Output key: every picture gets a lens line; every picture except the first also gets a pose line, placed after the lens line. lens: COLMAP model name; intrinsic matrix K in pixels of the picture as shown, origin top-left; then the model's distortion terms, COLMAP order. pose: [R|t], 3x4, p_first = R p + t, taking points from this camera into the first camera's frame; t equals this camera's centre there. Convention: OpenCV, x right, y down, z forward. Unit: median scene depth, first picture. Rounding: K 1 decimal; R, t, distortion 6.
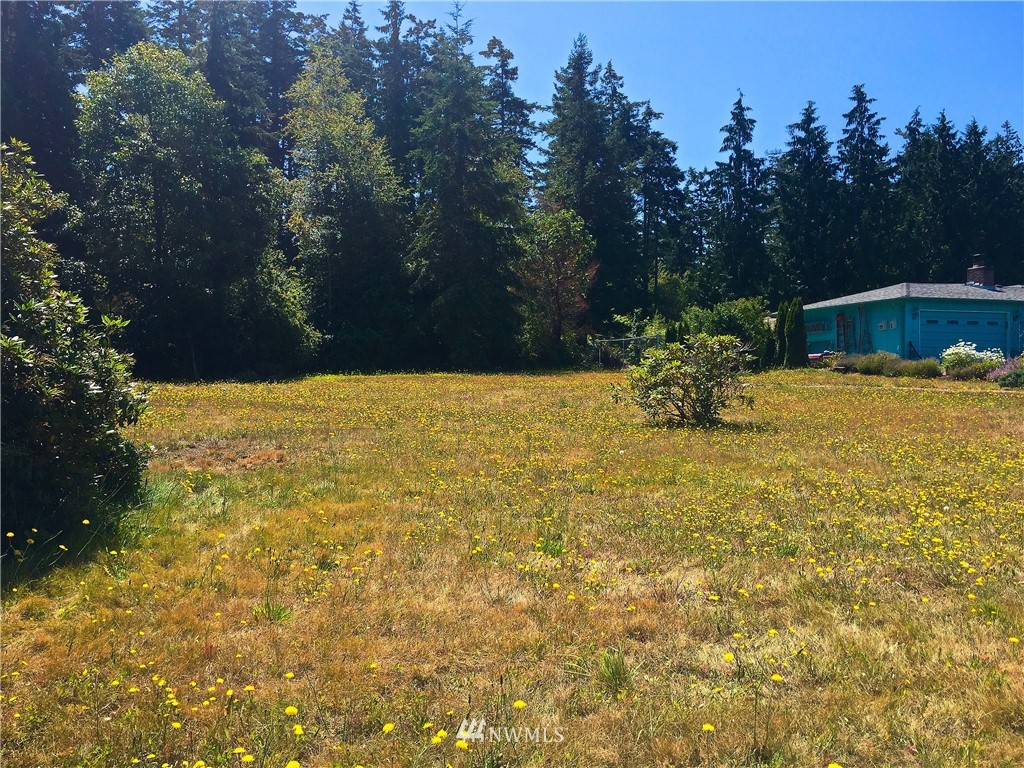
lens RADIAL K [[886.0, 0, 512.0], [0, 886.0, 384.0], [0, 0, 1]] dist [0.075274, -0.121375]
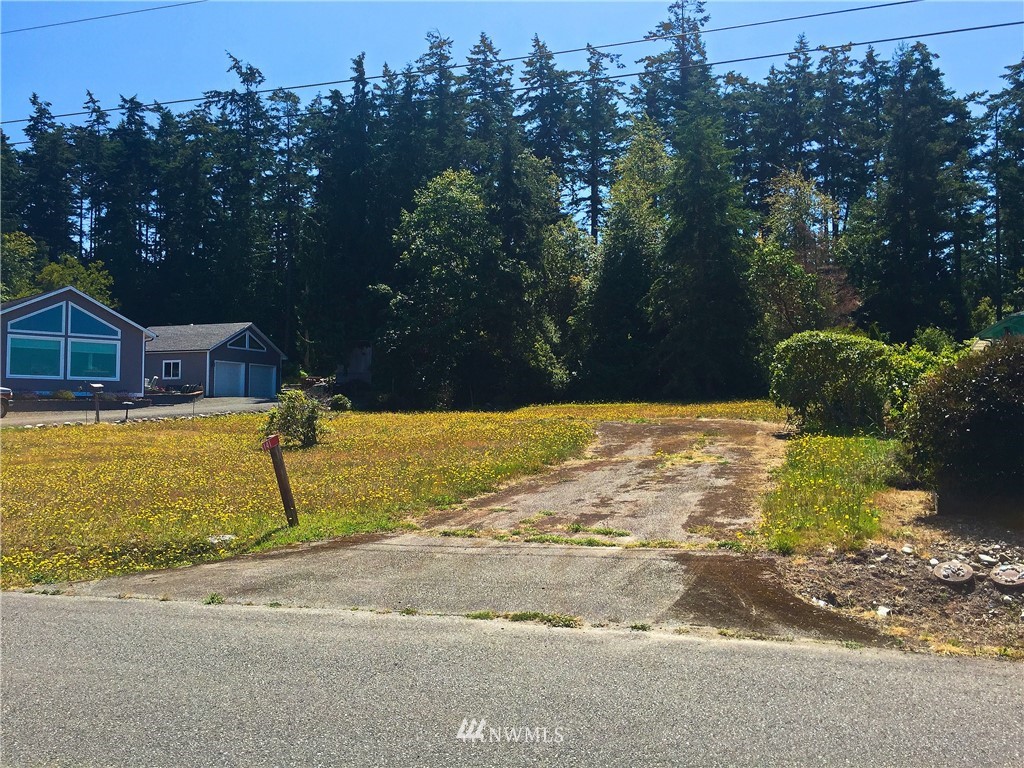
lens RADIAL K [[875.3, 0, 507.4], [0, 875.3, 387.0], [0, 0, 1]] dist [0.078374, -0.115130]
pose [[0.735977, -0.009486, -0.676940, 0.362648], [-0.001491, 0.999877, -0.015632, -0.009401], [0.677005, 0.012514, 0.735872, 0.024901]]
